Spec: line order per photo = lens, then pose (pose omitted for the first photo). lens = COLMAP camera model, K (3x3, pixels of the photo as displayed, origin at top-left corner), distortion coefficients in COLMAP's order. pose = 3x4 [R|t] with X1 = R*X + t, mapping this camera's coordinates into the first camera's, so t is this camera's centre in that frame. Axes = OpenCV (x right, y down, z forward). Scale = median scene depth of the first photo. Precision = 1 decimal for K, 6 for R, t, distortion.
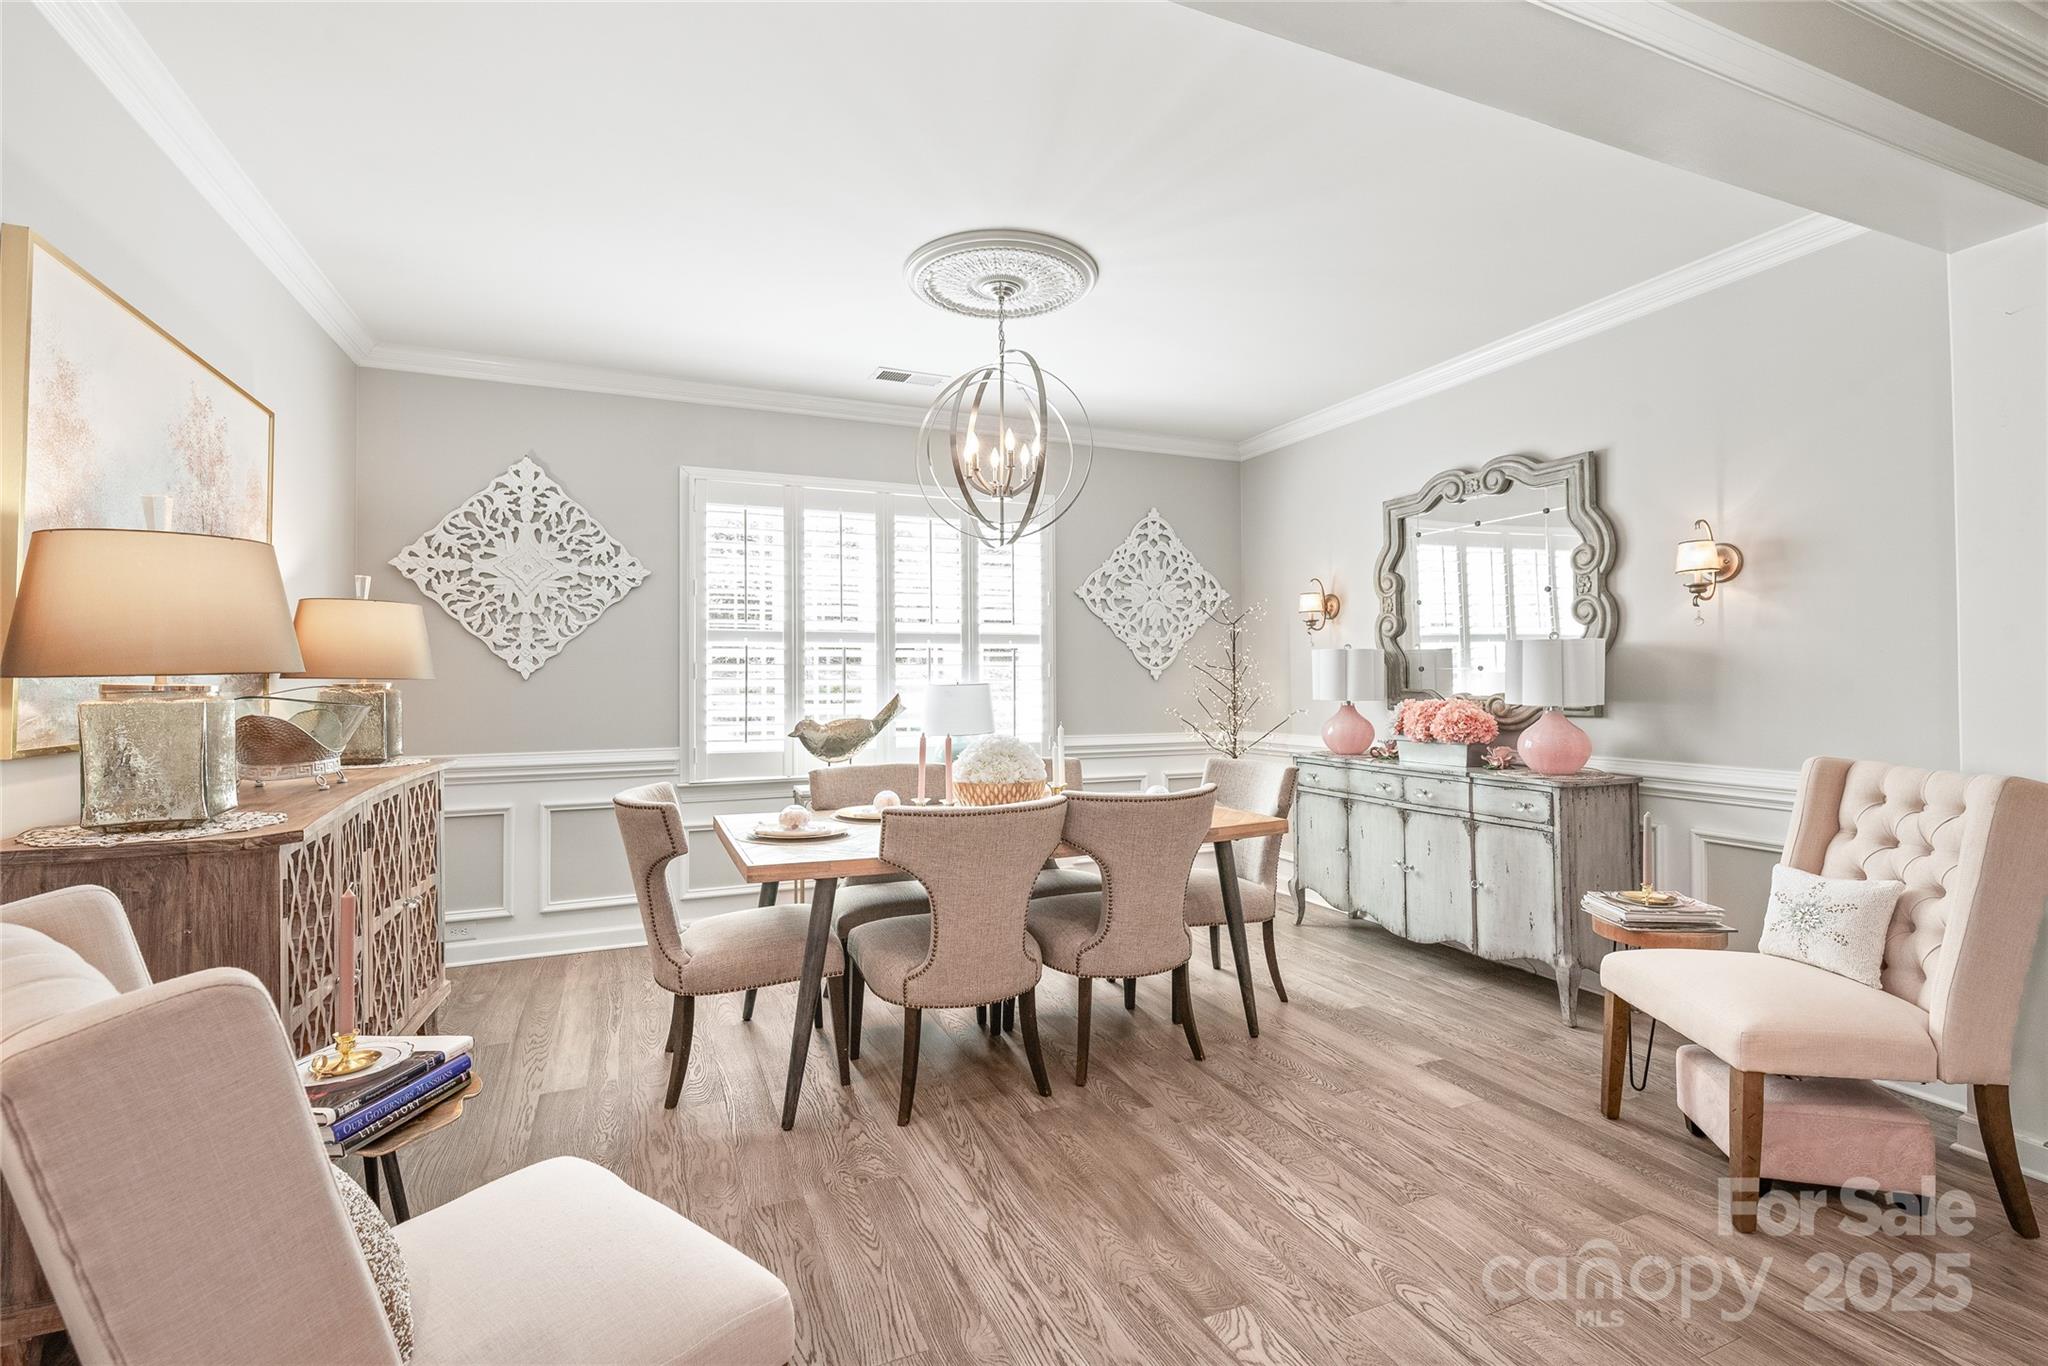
lens RADIAL K [[904.2, 0, 1006.9], [0, 904.2, 671.2], [0, 0, 1]] dist [0.003440, 0.000465]
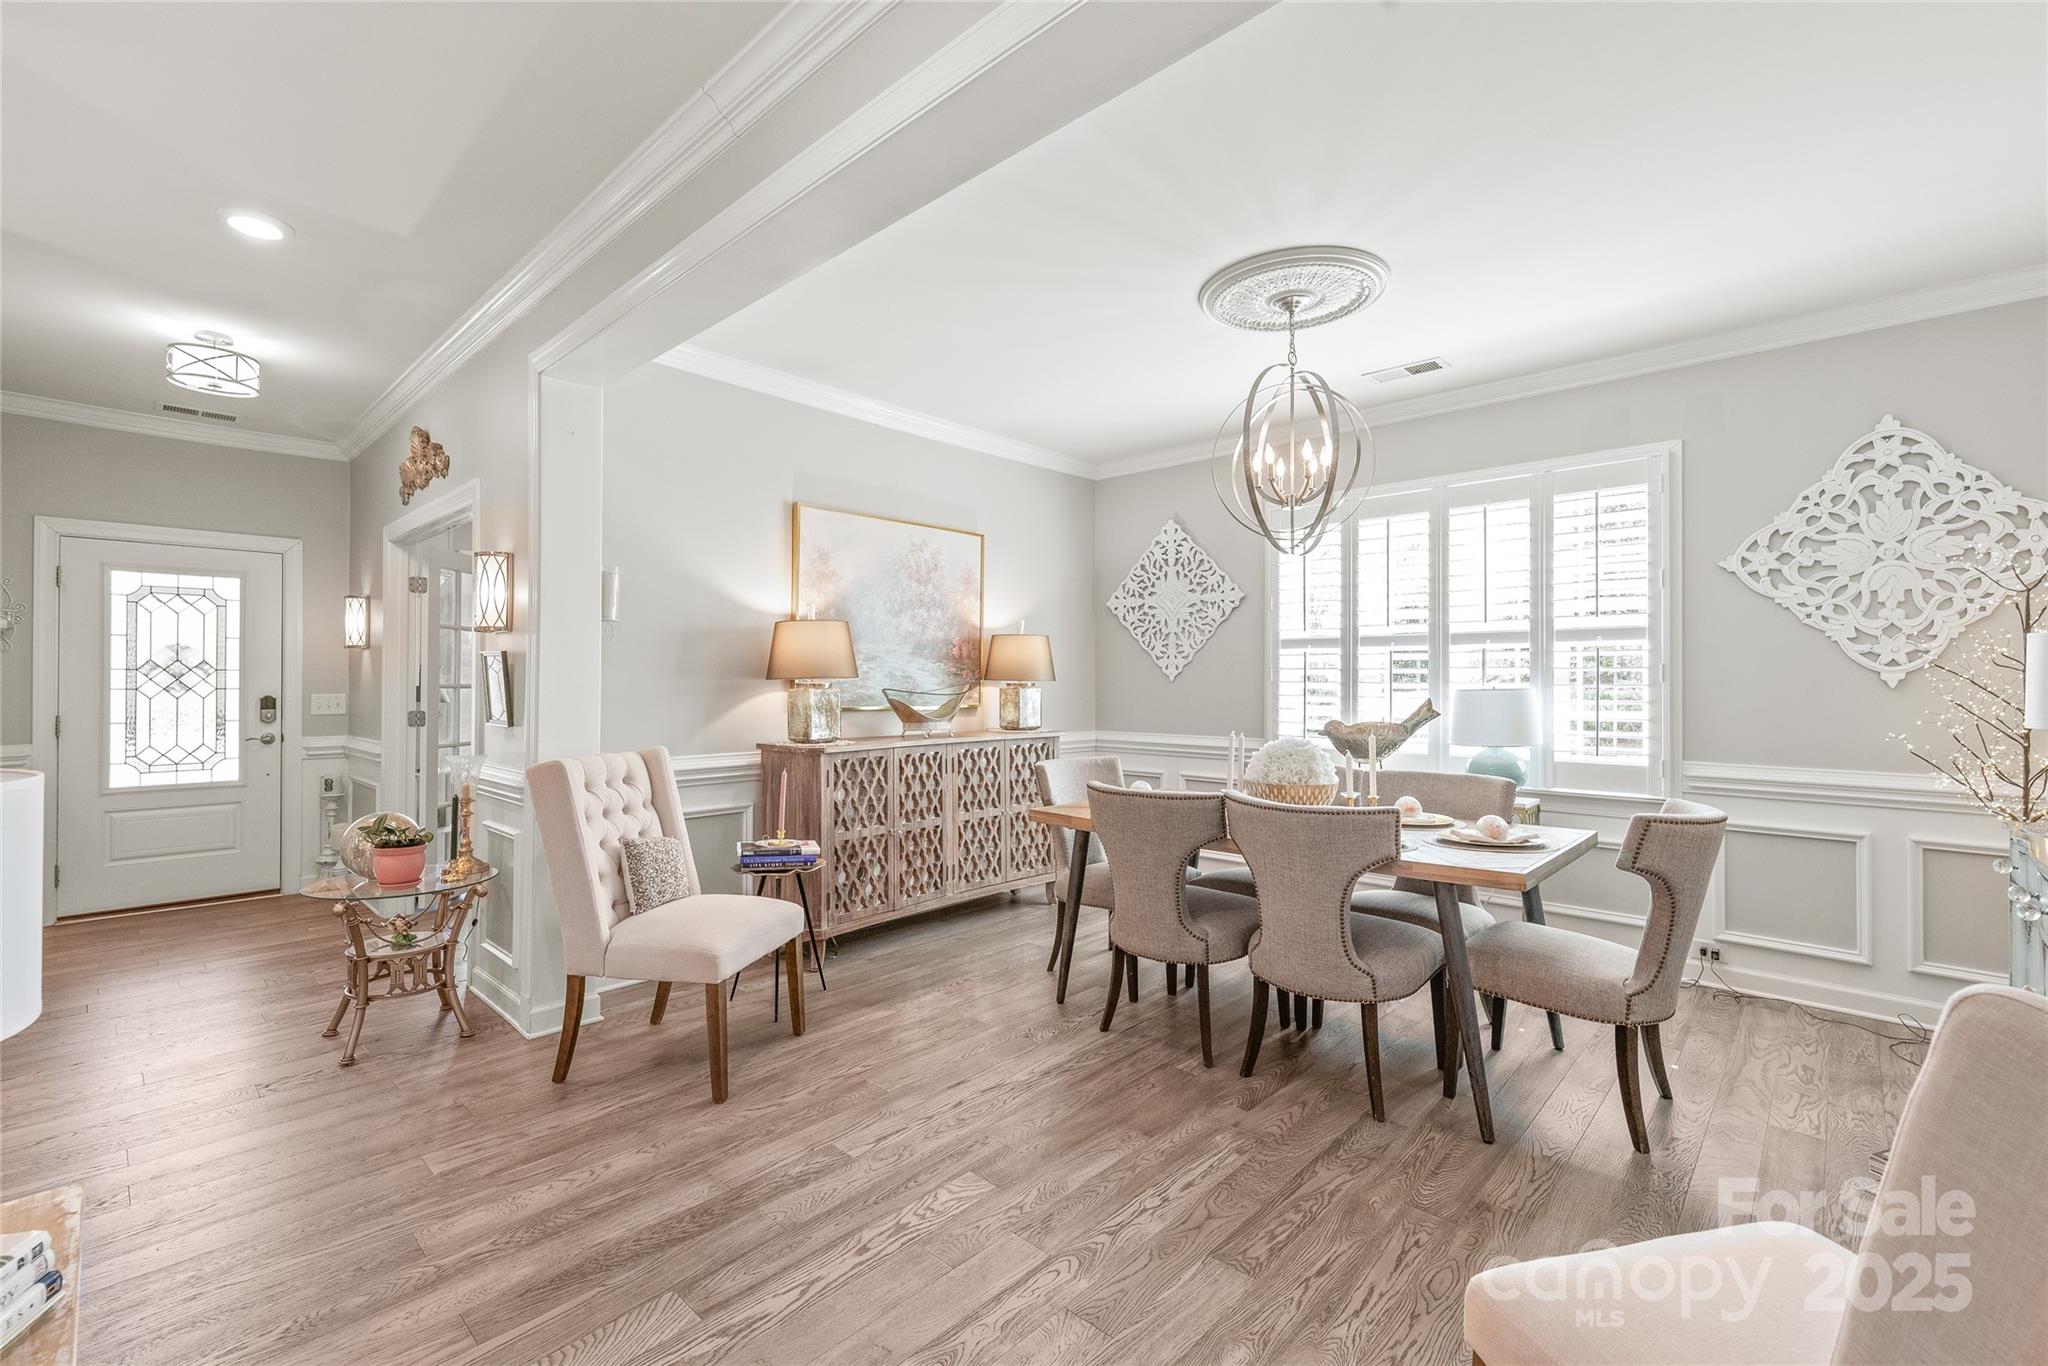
lens RADIAL K [[904.2, 0, 1016.5], [0, 904.2, 675.1], [0, 0, 1]] dist [0.003440, 0.000465]
pose [[0.394063, -0.000237, -0.919084, 0.622427], [0.003377, 0.999994, 0.001190, -0.002366], [0.919077, -0.003573, 0.394061, 0.236083]]
